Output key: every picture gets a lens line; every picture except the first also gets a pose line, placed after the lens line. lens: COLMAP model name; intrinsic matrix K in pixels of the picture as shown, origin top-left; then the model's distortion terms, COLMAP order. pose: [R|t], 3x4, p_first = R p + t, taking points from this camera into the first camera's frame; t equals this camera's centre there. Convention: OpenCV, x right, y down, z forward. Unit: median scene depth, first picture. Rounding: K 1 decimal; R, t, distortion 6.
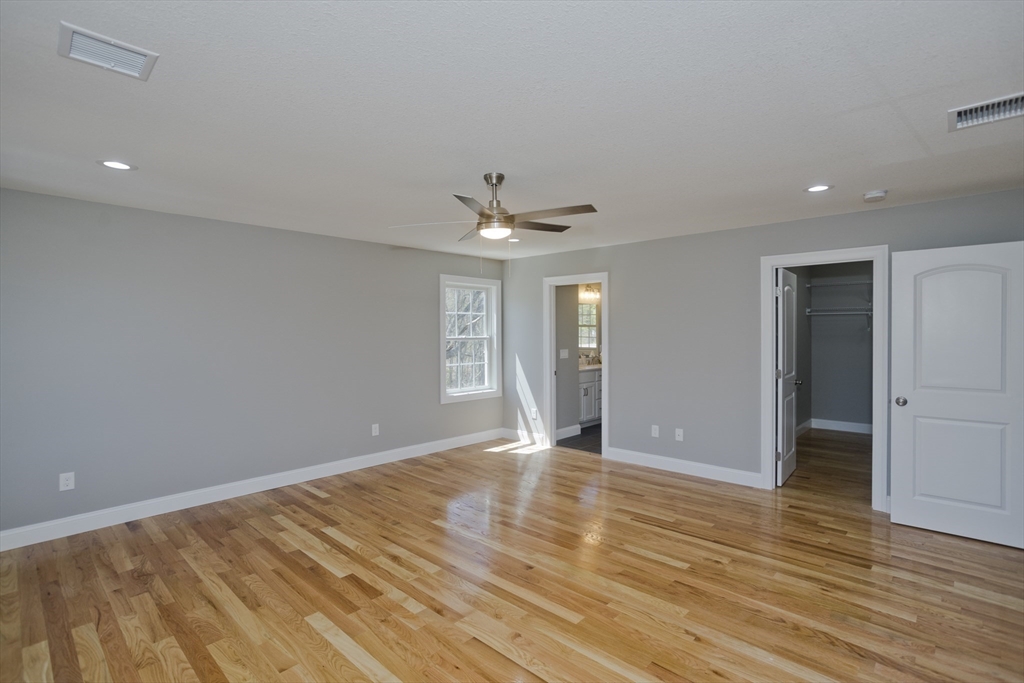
lens RADIAL K [[493.9, 0, 506.9], [0, 493.9, 339.8], [0, 0, 1]] dist [-0.002160, 0.002887]
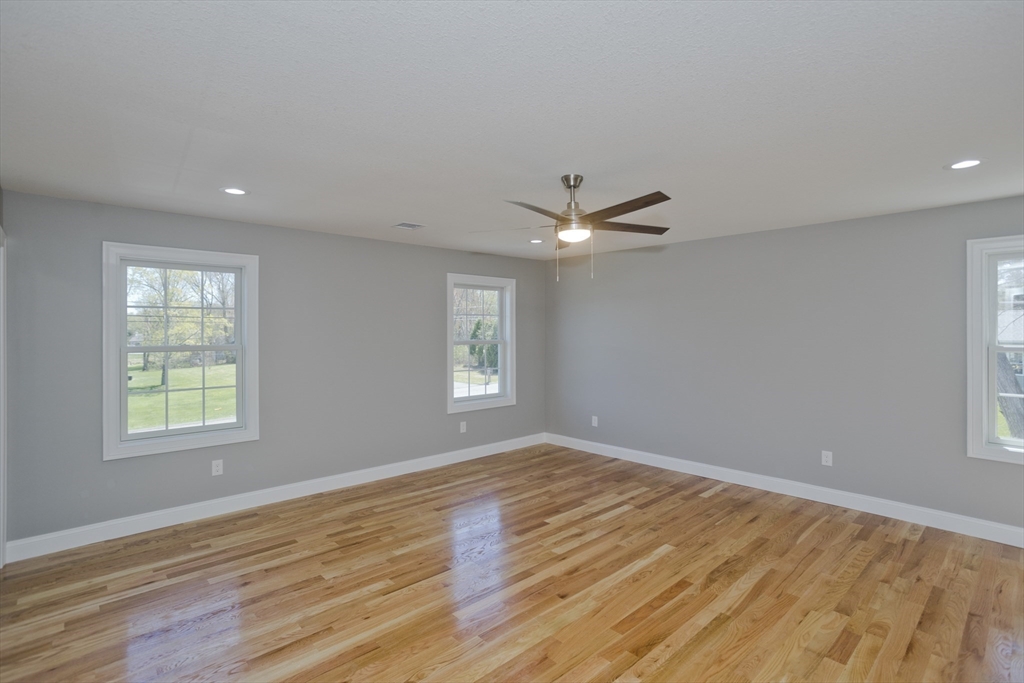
lens RADIAL K [[493.9, 0, 507.2], [0, 493.9, 340.3], [0, 0, 1]] dist [-0.002160, 0.002887]
pose [[-0.079510, 0.017562, -0.996679, 0.783073], [-0.004223, 0.999830, 0.017954, -0.021256], [0.996825, 0.005636, -0.079423, 0.797344]]
